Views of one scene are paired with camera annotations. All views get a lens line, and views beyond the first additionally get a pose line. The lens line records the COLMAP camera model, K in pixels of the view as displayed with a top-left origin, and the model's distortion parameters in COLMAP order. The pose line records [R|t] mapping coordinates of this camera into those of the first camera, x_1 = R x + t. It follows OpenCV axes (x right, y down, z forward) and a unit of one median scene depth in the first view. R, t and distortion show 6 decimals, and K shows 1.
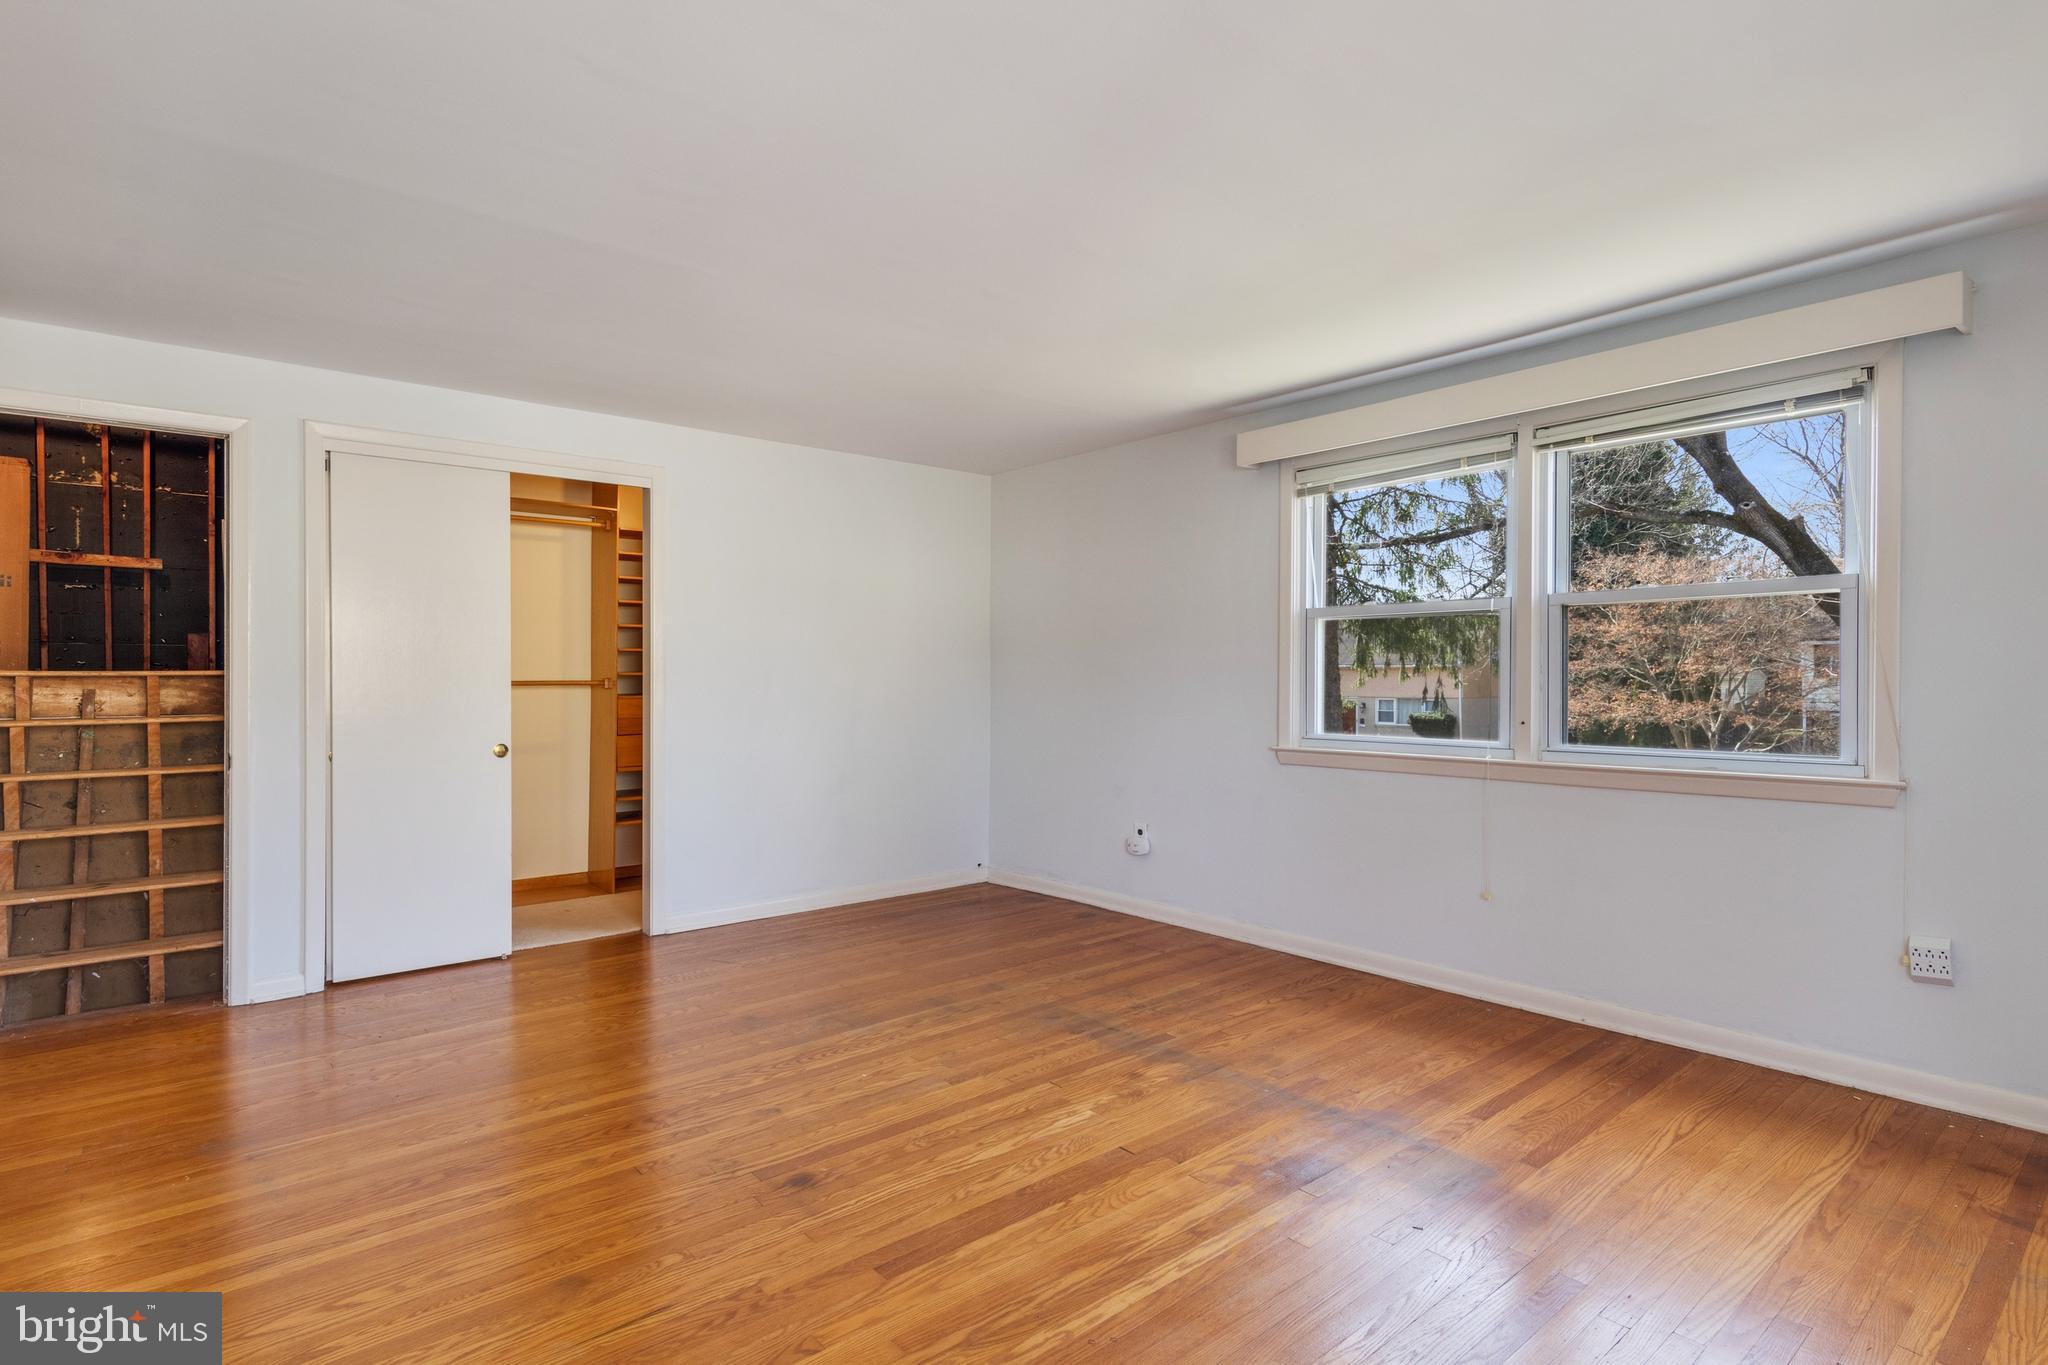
lens RADIAL K [[1037.1, 0, 1024.5], [0, 1037.1, 691.6], [0, 0, 1]] dist [0.007015, -0.004327]
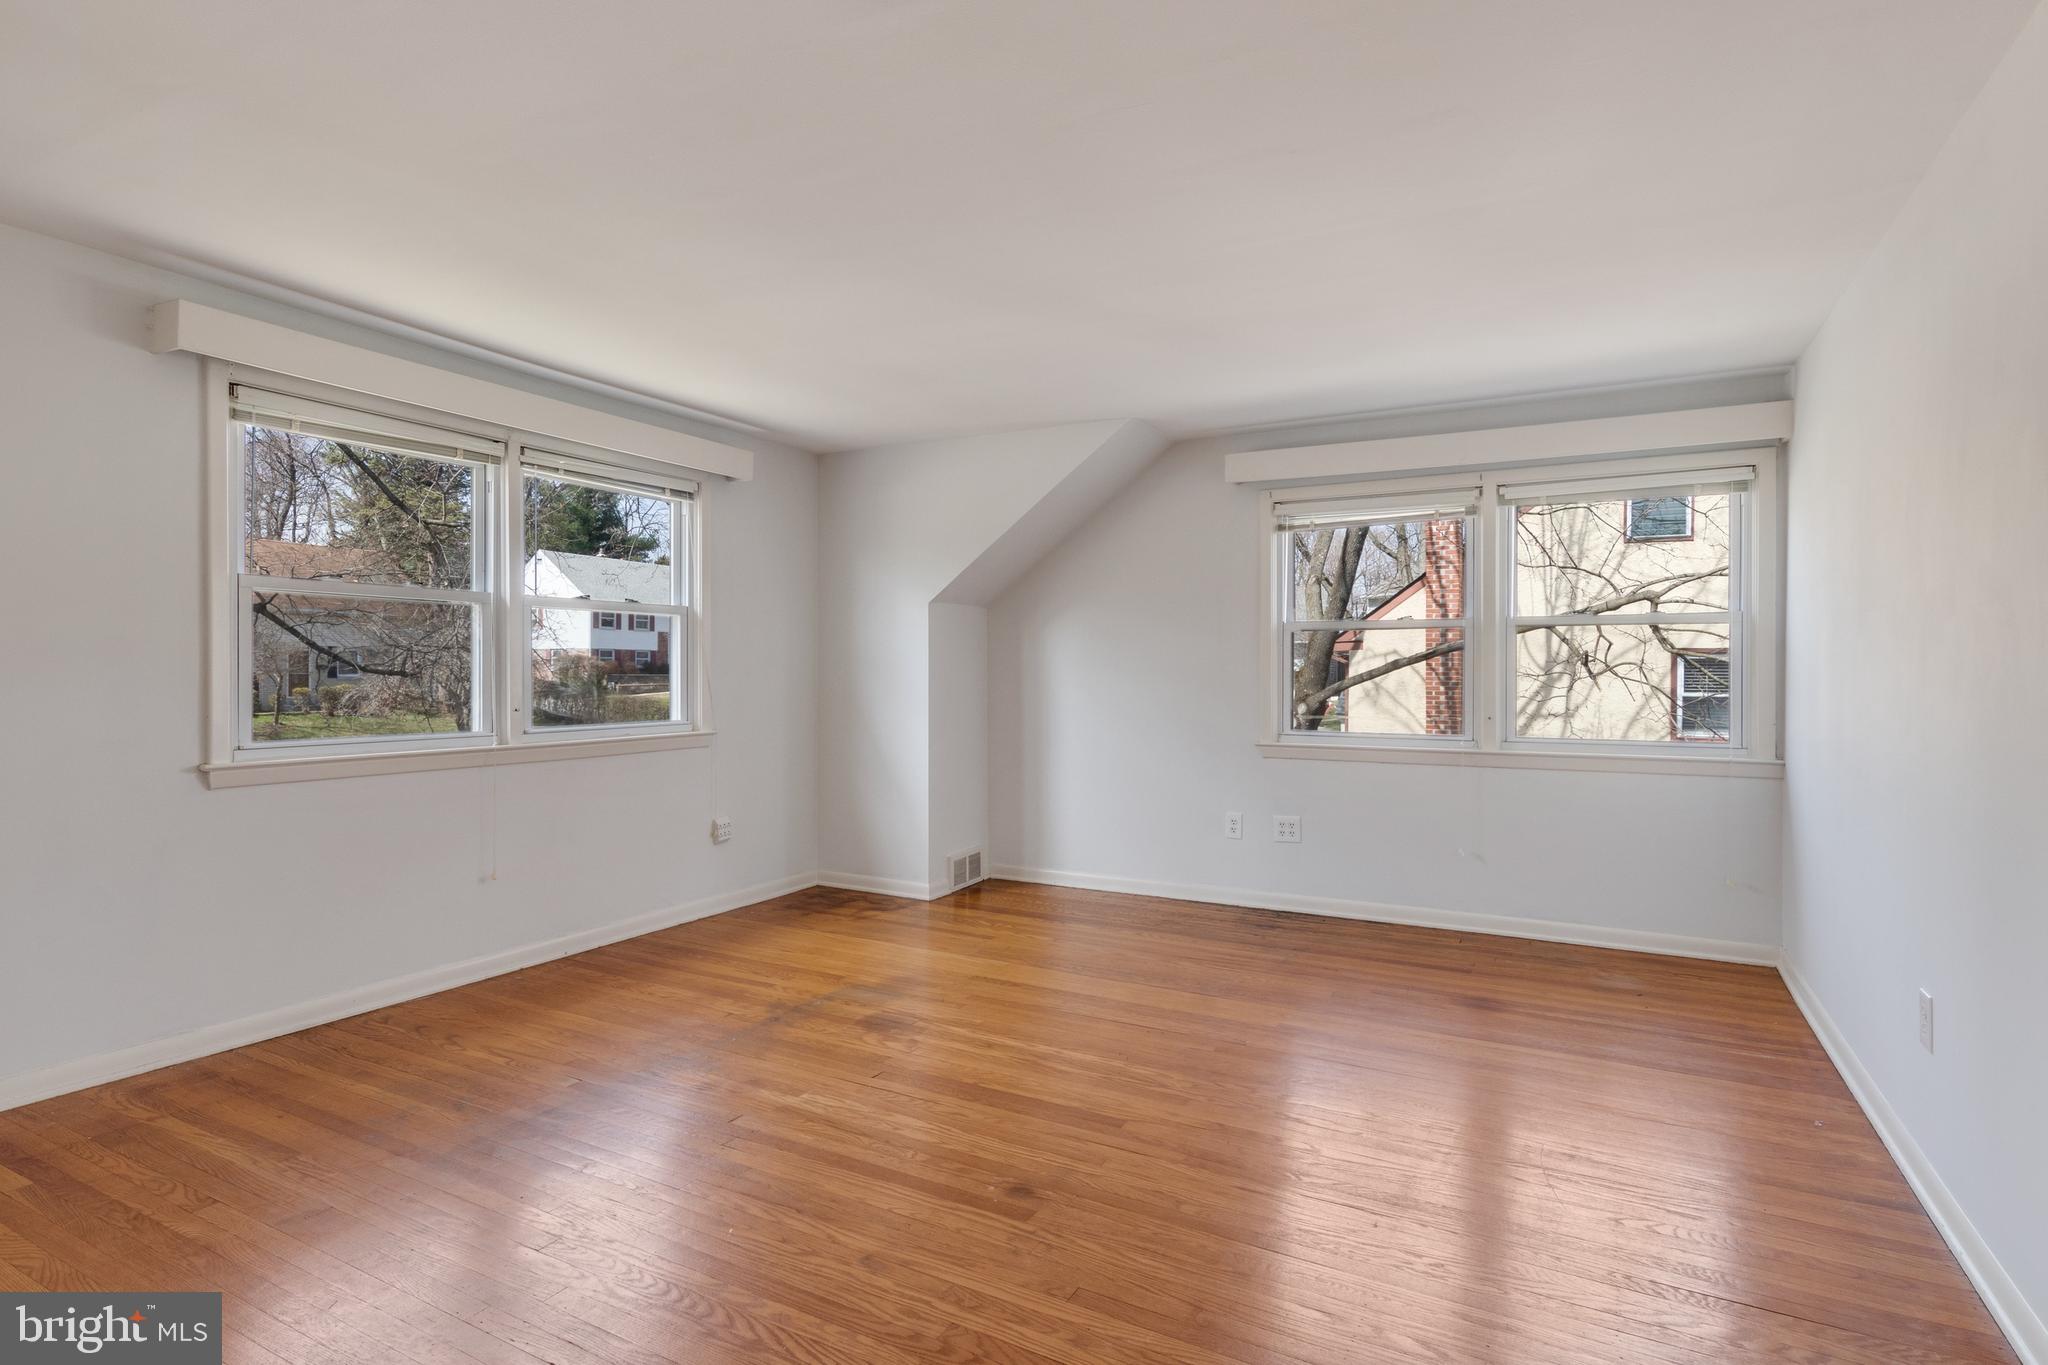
lens RADIAL K [[1037.1, 0, 1024.6], [0, 1037.1, 671.1], [0, 0, 1]] dist [0.007015, -0.004327]
pose [[-0.358815, 0.000422, 0.933409, -0.829739], [0.009668, 0.999948, 0.003265, -0.010298], [-0.933359, 0.010196, -0.358800, 0.996717]]
